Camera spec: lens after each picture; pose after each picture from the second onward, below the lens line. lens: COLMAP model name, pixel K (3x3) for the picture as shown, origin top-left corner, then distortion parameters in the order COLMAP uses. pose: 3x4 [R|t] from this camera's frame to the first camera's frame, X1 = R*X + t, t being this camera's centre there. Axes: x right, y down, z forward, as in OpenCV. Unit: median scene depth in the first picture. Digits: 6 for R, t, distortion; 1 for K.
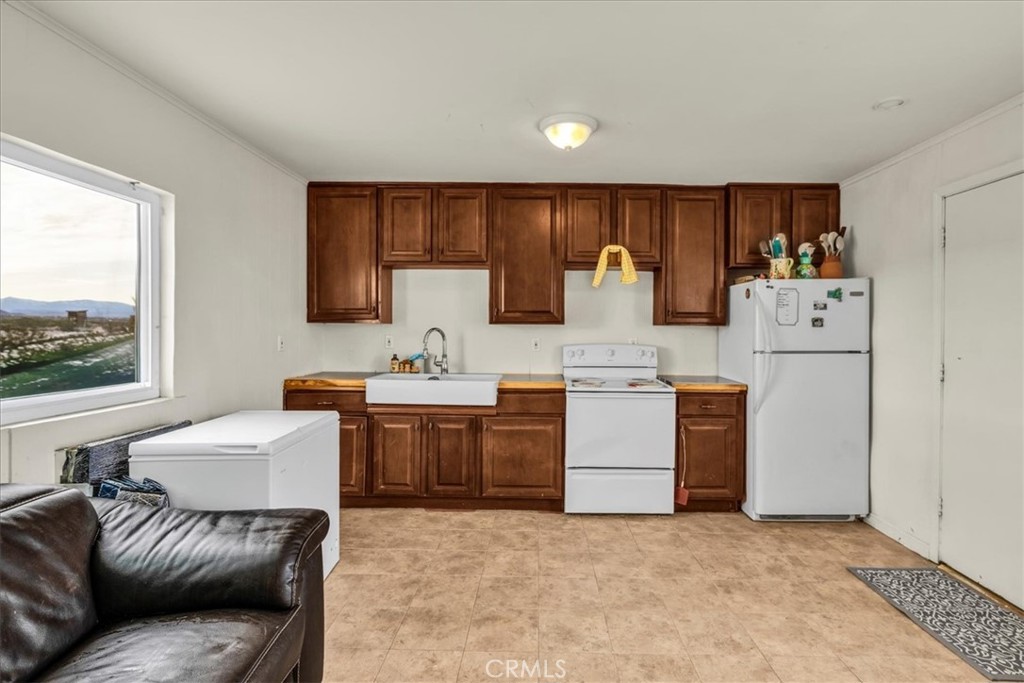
lens RADIAL K [[487.4, 0, 537.1], [0, 487.4, 332.6], [0, 0, 1]] dist [-0.001413, 0.000623]
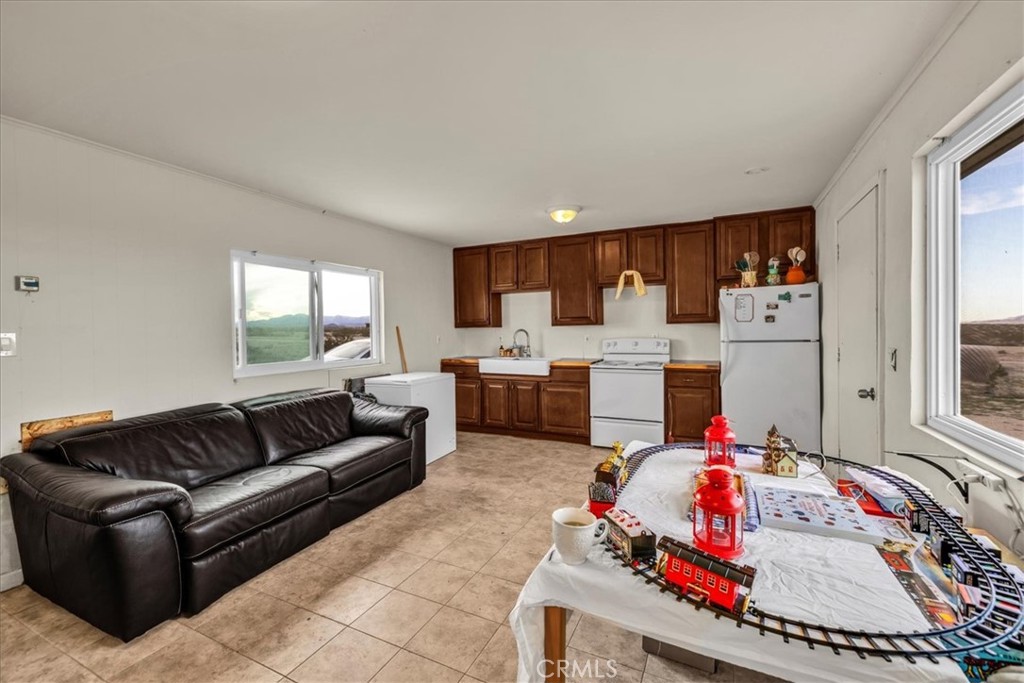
lens RADIAL K [[423.8, 0, 507.9], [0, 423.8, 338.7], [0, 0, 1]] dist [-0.000375, -0.000017]
pose [[0.901315, -0.012017, -0.432998, 0.408688], [0.017690, 0.999802, 0.009075, 0.009632], [0.432804, -0.015839, 0.901349, -0.337920]]
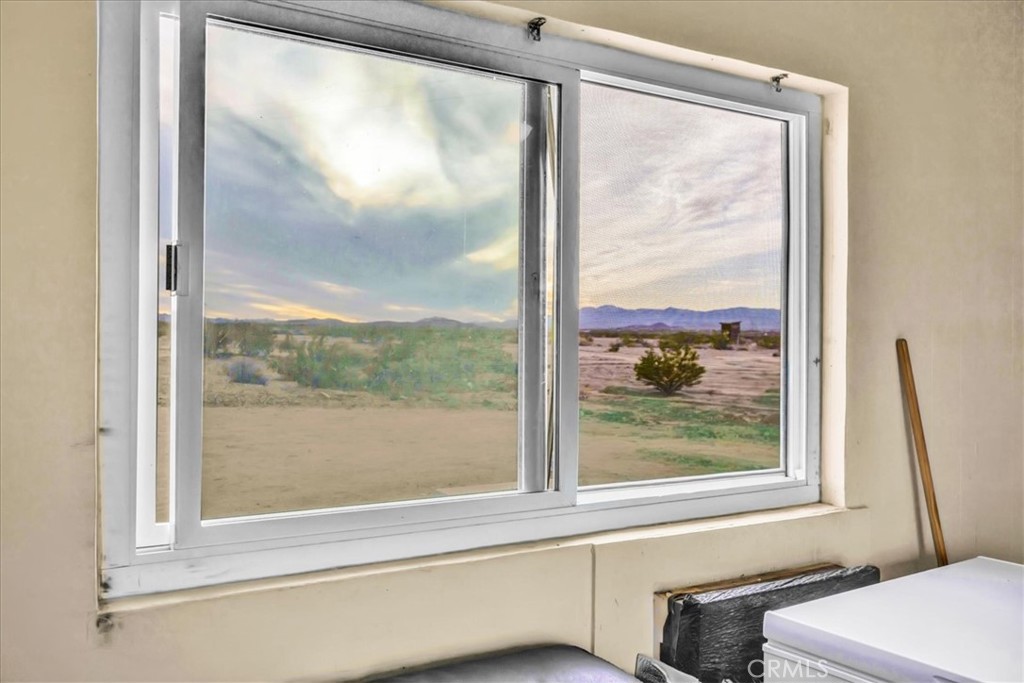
lens RADIAL K [[825.0, 0, 485.3], [0, 825.0, 342.2], [0, 0, 1]] dist [-0.011644, -0.001359]
pose [[0.499430, -0.002368, -0.866351, -0.150769], [-0.007627, 0.999945, -0.007130, -0.014596], [0.866321, 0.010168, 0.499385, 0.196240]]
